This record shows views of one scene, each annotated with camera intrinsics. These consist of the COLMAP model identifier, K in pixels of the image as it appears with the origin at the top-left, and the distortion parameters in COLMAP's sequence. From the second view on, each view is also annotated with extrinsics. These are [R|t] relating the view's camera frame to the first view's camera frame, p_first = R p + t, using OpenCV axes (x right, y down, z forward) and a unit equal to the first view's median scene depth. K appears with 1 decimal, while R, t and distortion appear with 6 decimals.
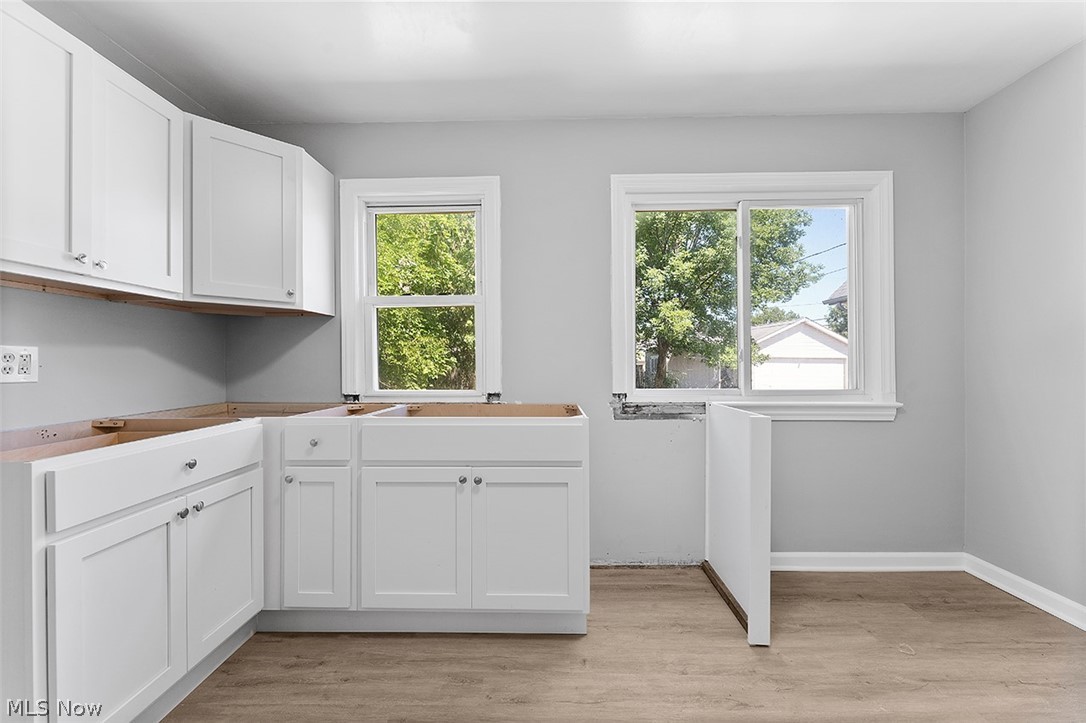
lens RADIAL K [[437.1, 0, 542.5], [0, 437.1, 359.7], [0, 0, 1]] dist [0.000705, -0.000071]
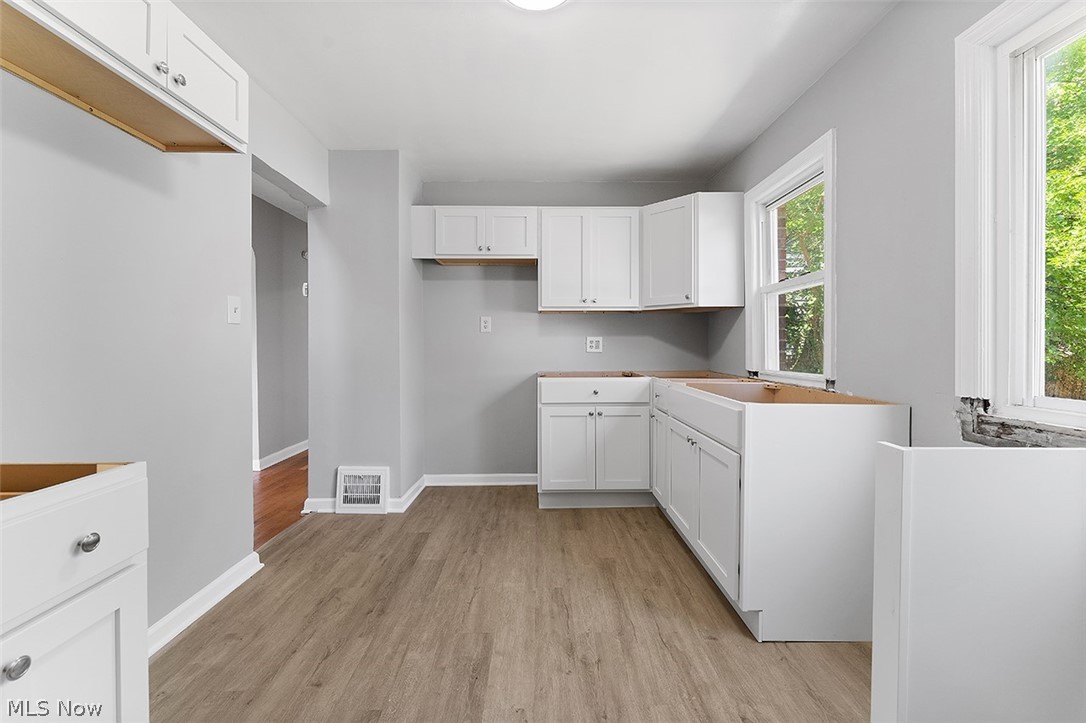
lens RADIAL K [[437.1, 0, 540.2], [0, 437.1, 352.4], [0, 0, 1]] dist [0.000705, -0.000071]
pose [[0.025069, 0.021944, -0.999445, 1.022311], [0.005611, 0.999740, 0.022091, -0.001634], [0.999670, -0.006161, 0.024940, 0.539249]]
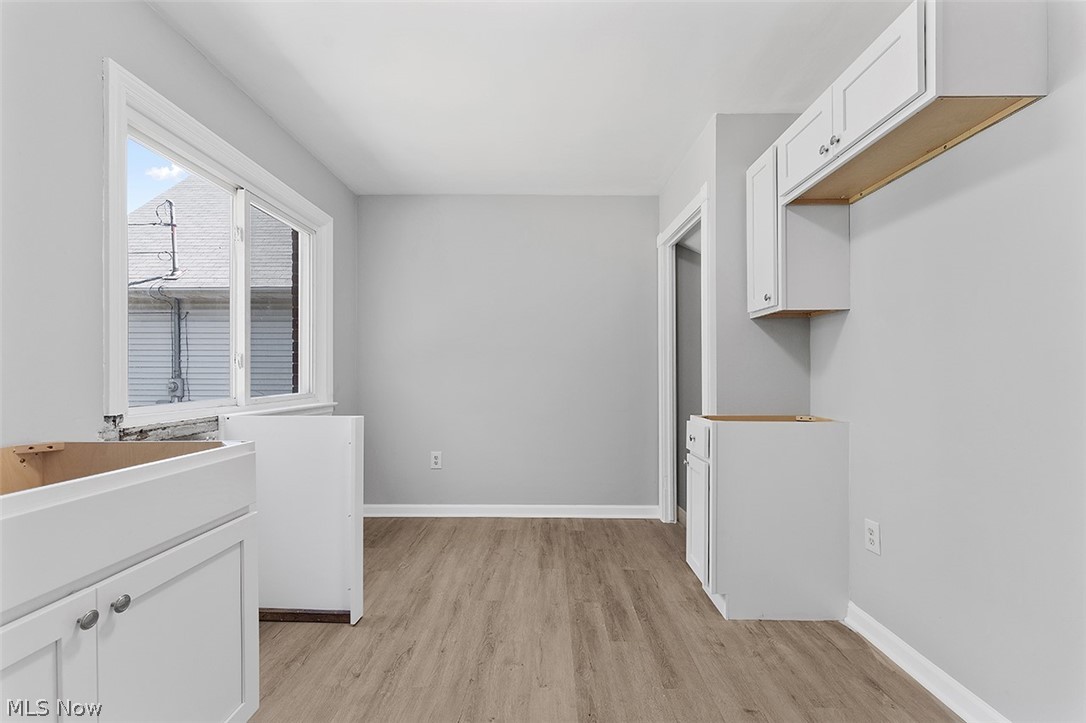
lens RADIAL K [[437.1, 0, 548.9], [0, 437.1, 372.2], [0, 0, 1]] dist [0.000705, -0.000071]
pose [[-0.021370, 0.007956, 0.999740, -0.629220], [-0.008534, 0.999930, -0.008140, 0.021191], [-0.999735, -0.008706, -0.021301, 0.531476]]
